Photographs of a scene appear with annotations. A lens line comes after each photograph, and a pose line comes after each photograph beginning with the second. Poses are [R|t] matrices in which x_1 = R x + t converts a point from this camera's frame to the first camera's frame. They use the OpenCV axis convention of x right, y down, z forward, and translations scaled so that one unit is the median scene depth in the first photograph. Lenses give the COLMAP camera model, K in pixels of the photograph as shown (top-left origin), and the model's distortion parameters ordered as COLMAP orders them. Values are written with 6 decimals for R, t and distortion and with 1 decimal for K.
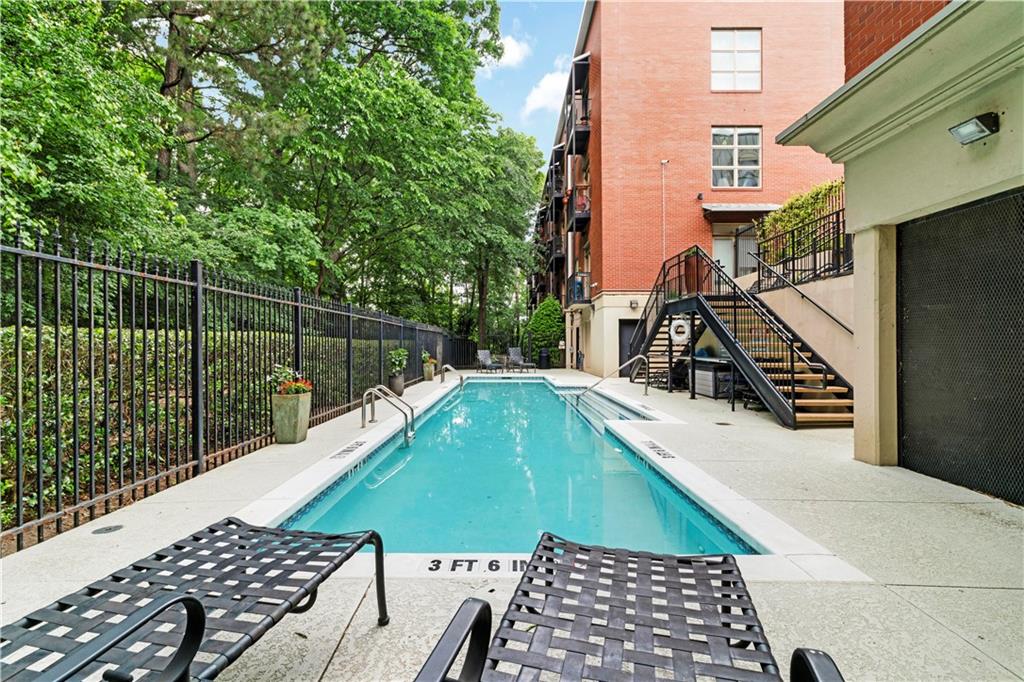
lens RADIAL K [[490.6, 0, 511.1], [0, 490.6, 340.7], [0, 0, 1]] dist [0.004707, -0.000348]
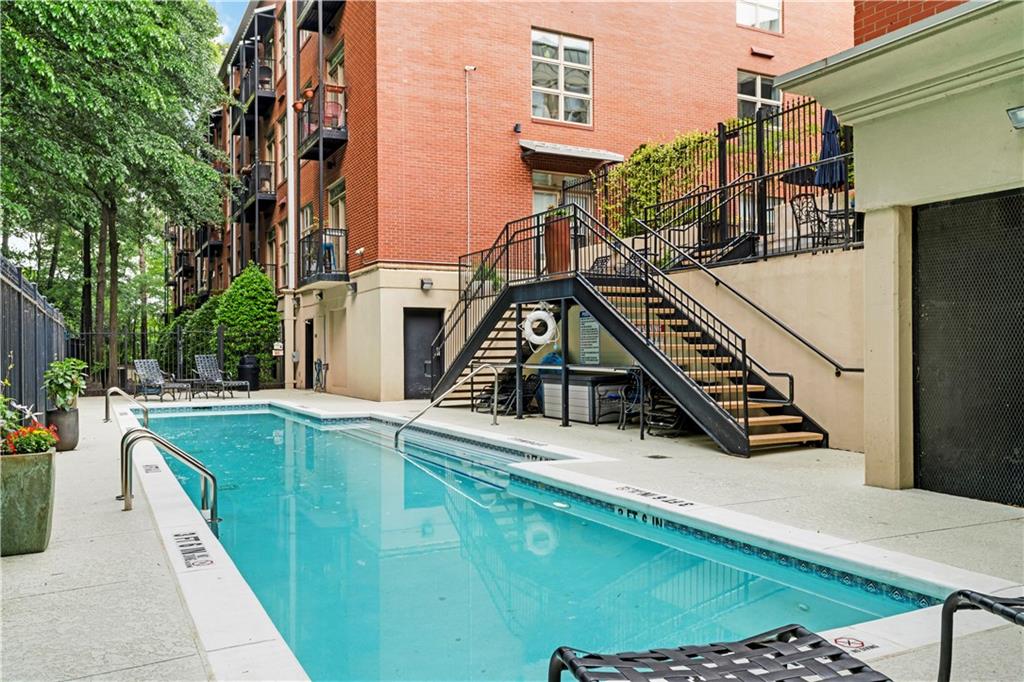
lens RADIAL K [[801.9, 0, 510.5], [0, 801.9, 343.9], [0, 0, 1]] dist [-0.004784, 0.004203]
pose [[0.889004, -0.003774, 0.457883, -0.165559], [0.002086, 0.999989, 0.004192, -0.001365], [-0.457894, -0.002772, 0.889002, 0.027783]]
